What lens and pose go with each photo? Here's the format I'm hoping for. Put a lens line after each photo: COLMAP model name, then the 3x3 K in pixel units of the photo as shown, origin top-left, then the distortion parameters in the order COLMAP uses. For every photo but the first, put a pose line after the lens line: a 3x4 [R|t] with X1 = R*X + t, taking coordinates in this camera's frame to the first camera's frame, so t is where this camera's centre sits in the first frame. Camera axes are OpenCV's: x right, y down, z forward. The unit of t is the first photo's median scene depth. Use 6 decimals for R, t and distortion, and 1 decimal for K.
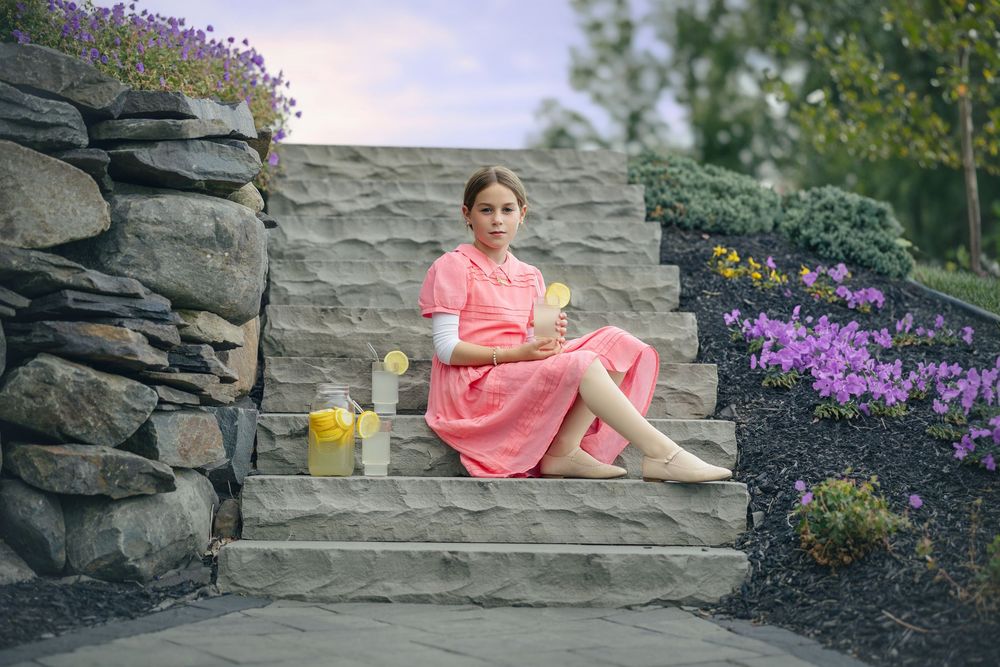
lens RADIAL K [[2382.3, 0, 447.1], [0, 2382.3, 224.1], [0, 0, 1]] dist [-0.009953, 0.170976]
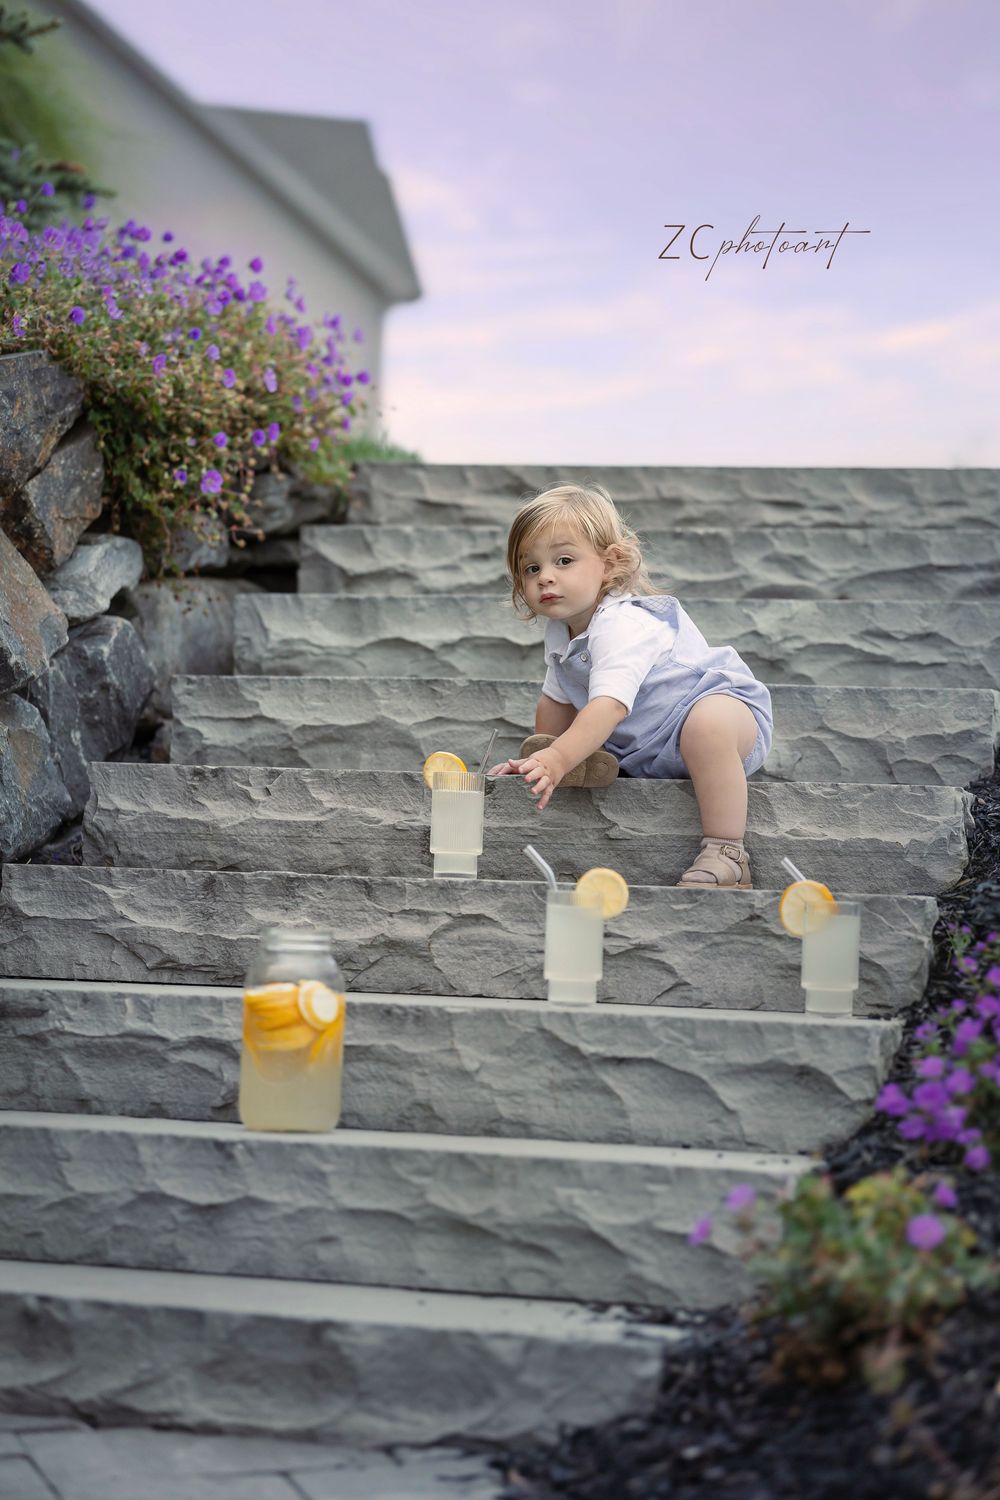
lens RADIAL K [[3573.4, 0, 441.9], [0, 3573.4, 750.4], [0, 0, 1]] dist [-0.009953, 0.170976]
pose [[0.948400, 0.006309, -0.317015, 0.220874], [-0.000479, 0.999829, 0.018466, 0.016830], [0.317077, -0.017361, 0.948241, 0.297230]]
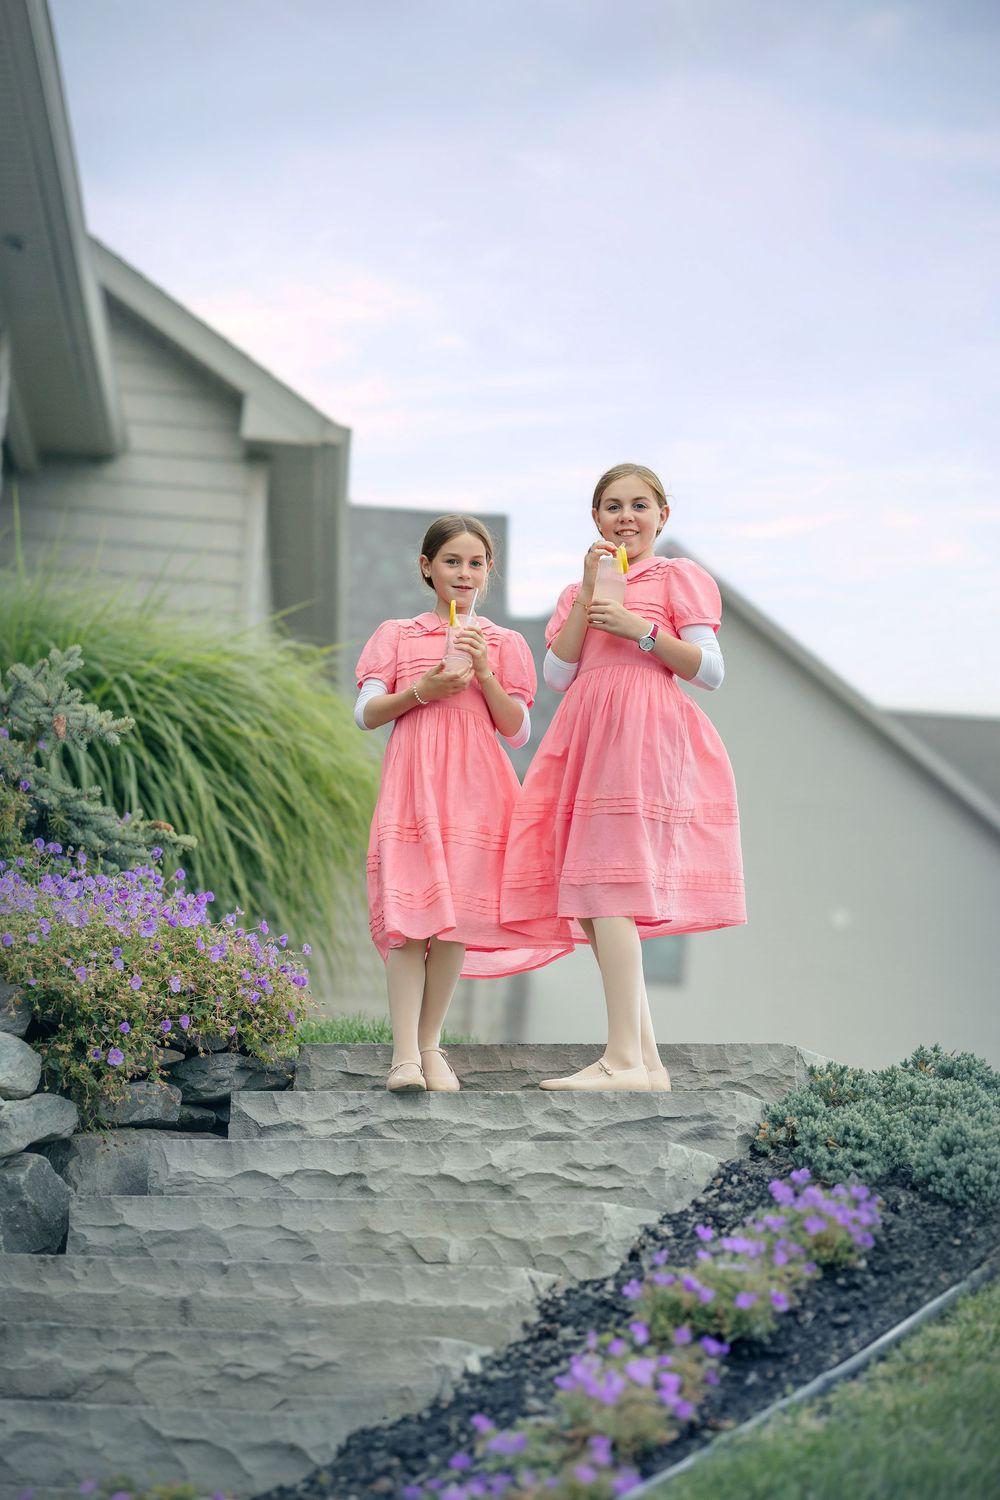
lens RADIAL K [[3573.4, 0, 441.9], [0, 3573.4, 750.4], [0, 0, 1]] dist [-0.009953, 0.170976]
pose [[0.863689, -0.068994, -0.499280, 0.563712], [-0.005797, 0.989162, -0.146717, 0.039387], [0.503991, 0.129612, 0.853928, 0.126974]]
